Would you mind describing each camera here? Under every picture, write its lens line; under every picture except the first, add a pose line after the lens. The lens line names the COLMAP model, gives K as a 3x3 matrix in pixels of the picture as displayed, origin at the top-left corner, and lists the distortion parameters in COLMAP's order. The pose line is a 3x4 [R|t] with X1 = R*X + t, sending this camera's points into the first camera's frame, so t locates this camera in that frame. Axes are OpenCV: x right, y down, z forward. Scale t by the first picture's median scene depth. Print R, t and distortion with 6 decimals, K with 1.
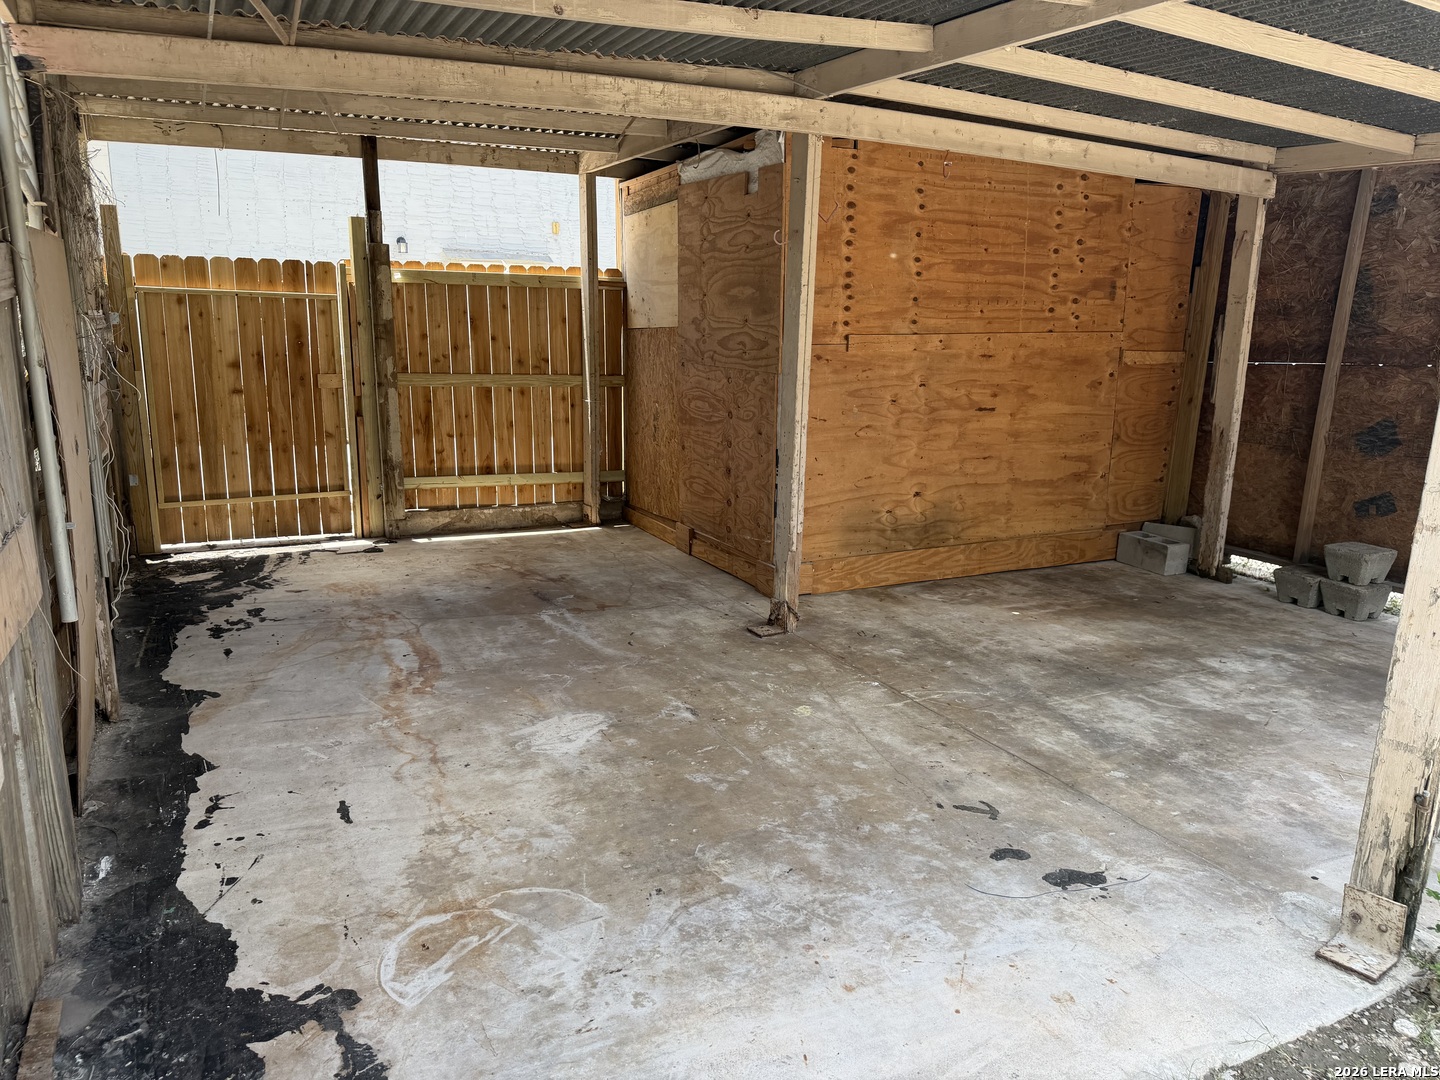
lens RADIAL K [[1010.6, 0, 711.5], [0, 1010.6, 533.0], [0, 0, 1]] dist [0.089818, -0.125719]
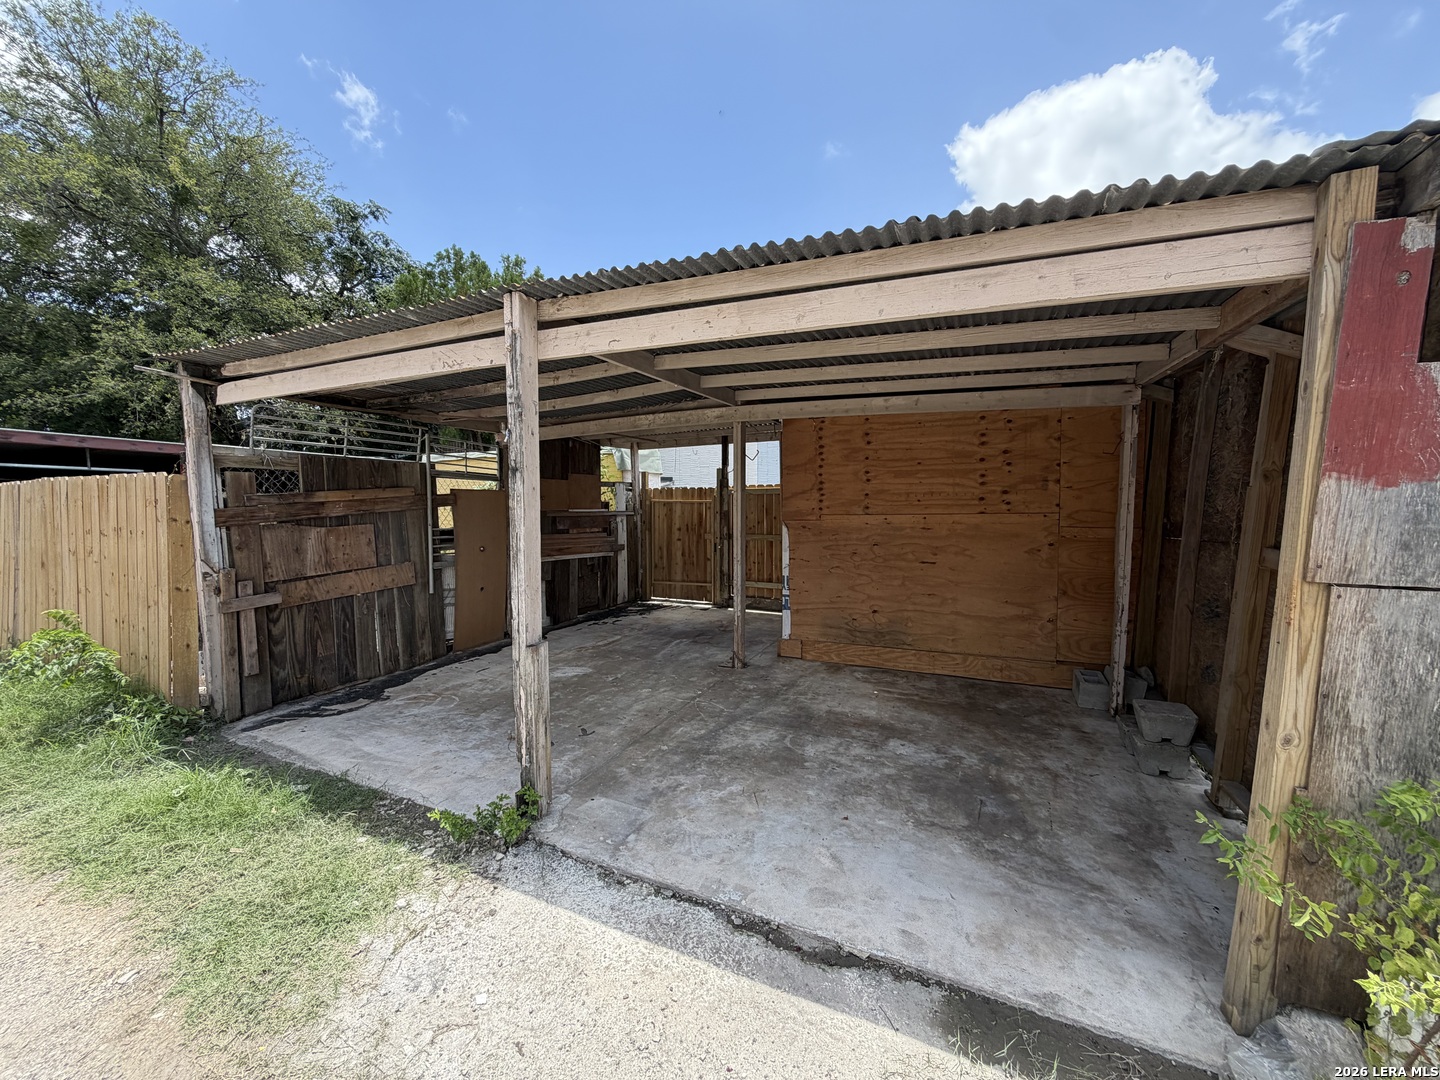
lens RADIAL K [[570.1, 0, 710.8], [0, 570.1, 538.4], [0, 0, 1]] dist [-0.001136, 0.000057]
pose [[0.621824, 0.025034, -0.782757, 0.788291], [-0.145624, 0.985754, -0.084157, -0.040856], [0.769499, 0.166319, 0.616611, 0.228715]]
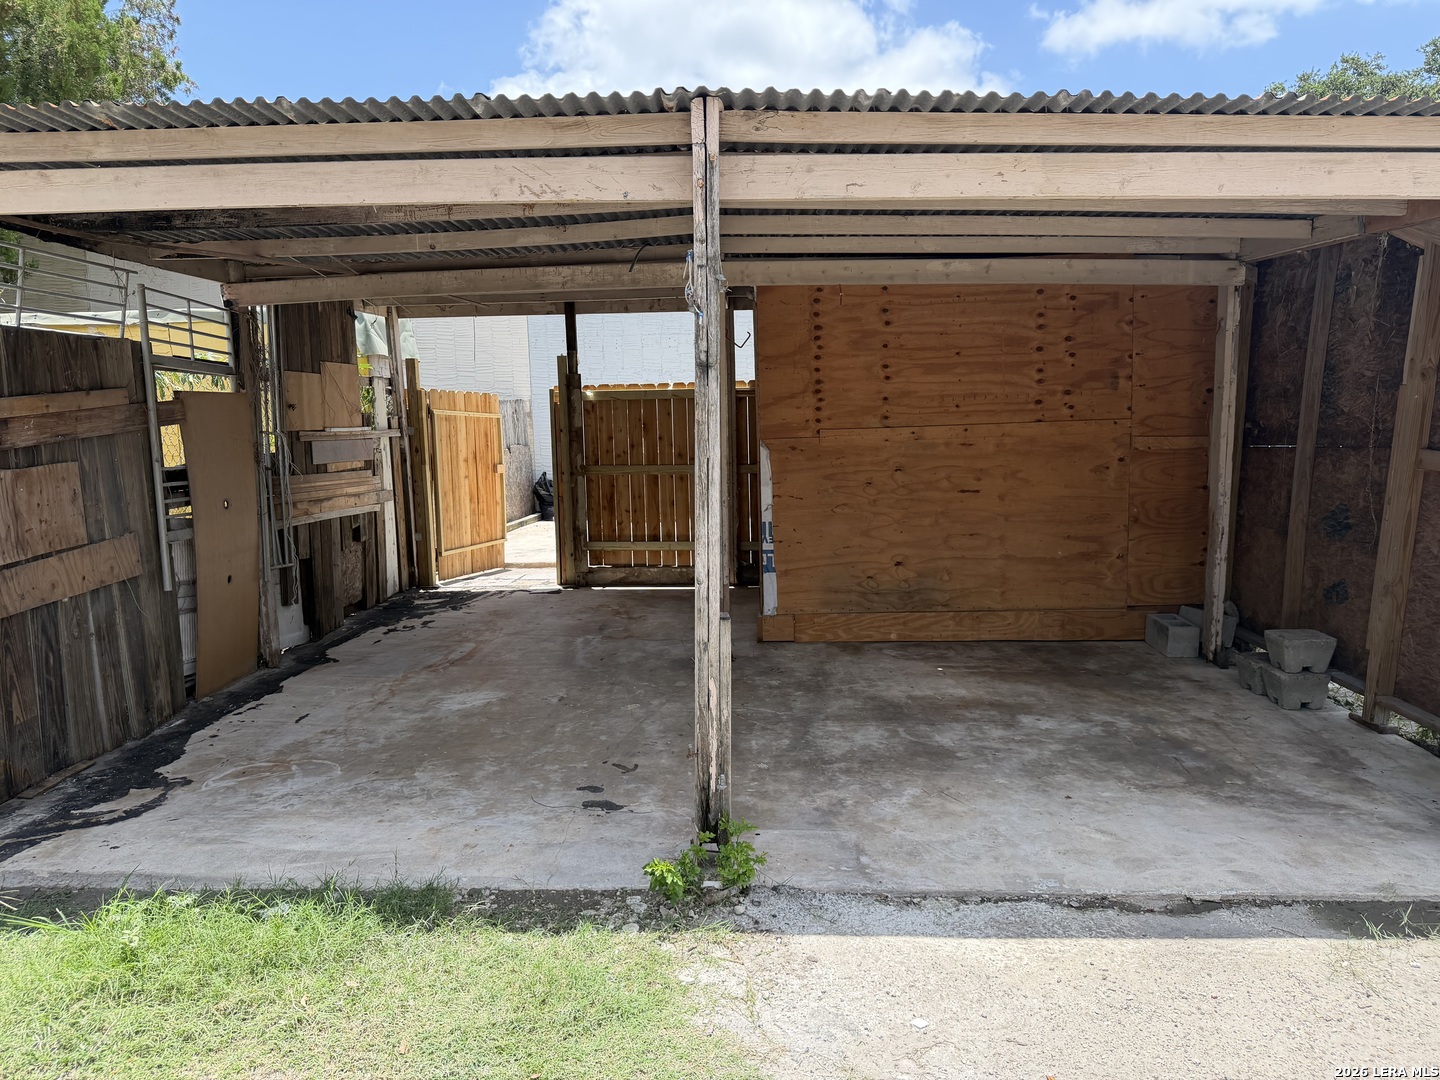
lens RADIAL K [[998.8, 0, 720.0], [0, 998.8, 540.0], [0, 0, 1]] dist [0.133257, -0.223304]
pose [[0.878394, 0.026111, -0.477224, 0.597898], [-0.064773, 0.995798, -0.064738, 0.022879], [0.473528, 0.087777, 0.876394, -0.104059]]
